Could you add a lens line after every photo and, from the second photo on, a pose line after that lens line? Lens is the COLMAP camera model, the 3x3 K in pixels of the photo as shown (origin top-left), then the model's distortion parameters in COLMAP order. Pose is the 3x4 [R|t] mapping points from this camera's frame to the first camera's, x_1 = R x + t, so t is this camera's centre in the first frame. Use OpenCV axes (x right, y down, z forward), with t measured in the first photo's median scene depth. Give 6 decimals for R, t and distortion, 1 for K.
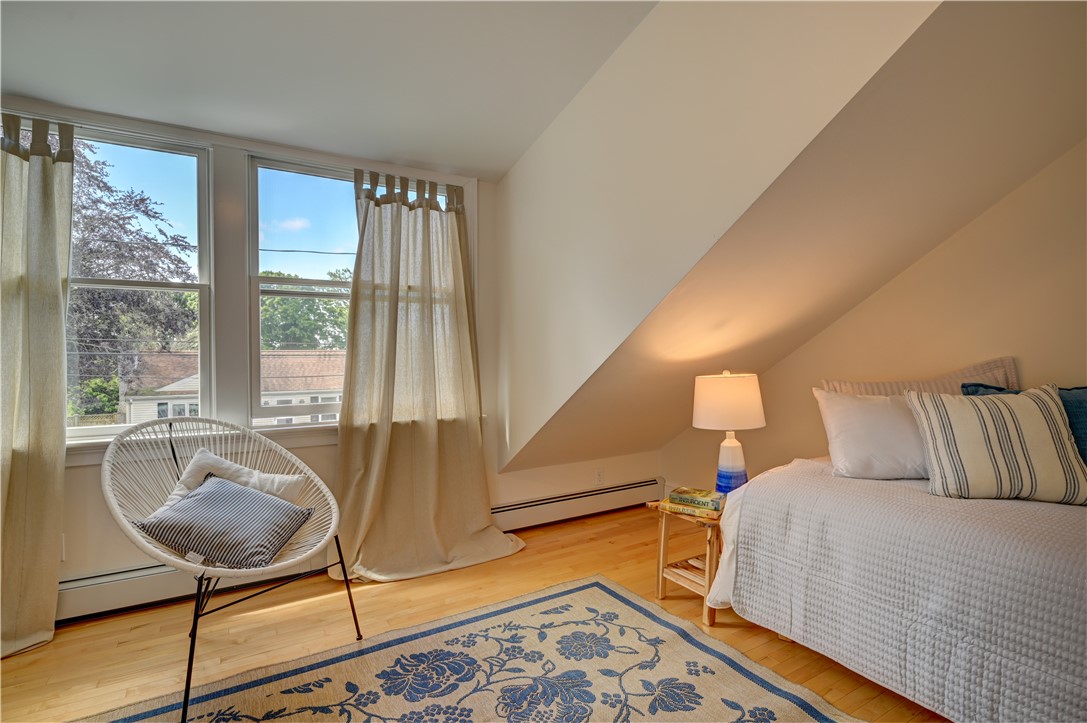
lens RADIAL K [[536.0, 0, 544.2], [0, 536.0, 356.6], [0, 0, 1]] dist [0.000014, 0.000701]
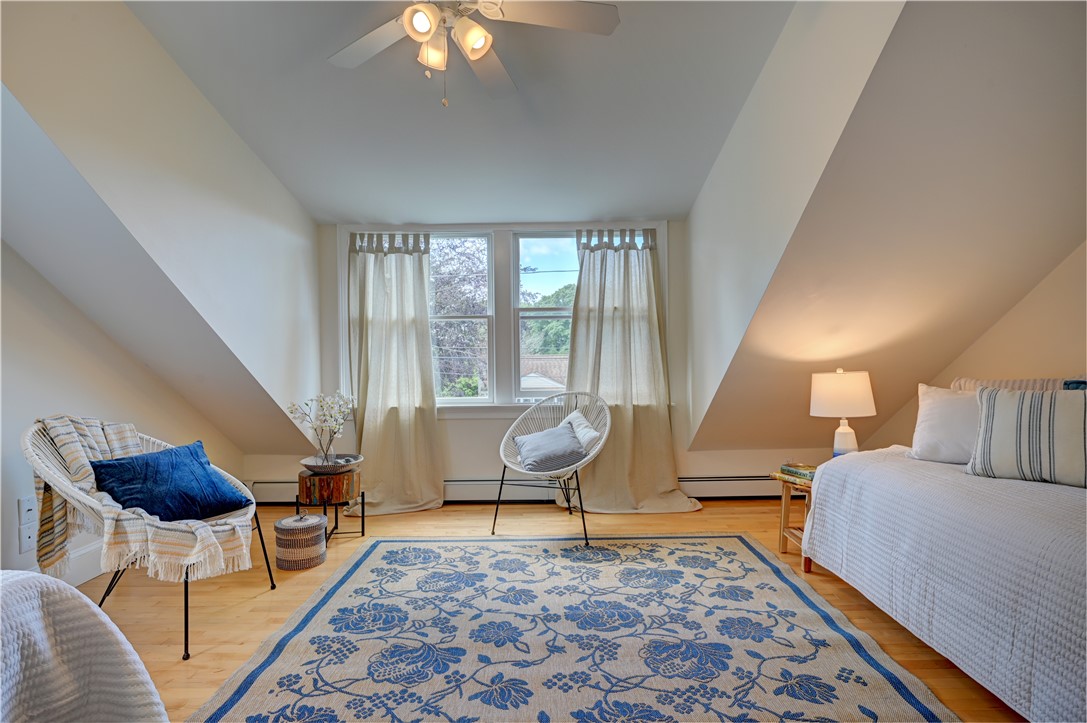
lens RADIAL K [[558.7, 0, 543.5], [0, 558.7, 361.5], [0, 0, 1]] dist [-0.000136, 0.000156]
pose [[0.844960, -0.003633, -0.534817, 0.442264], [0.005820, 0.999980, 0.002401, 0.004327], [0.534798, -0.005142, 0.844964, -0.382850]]
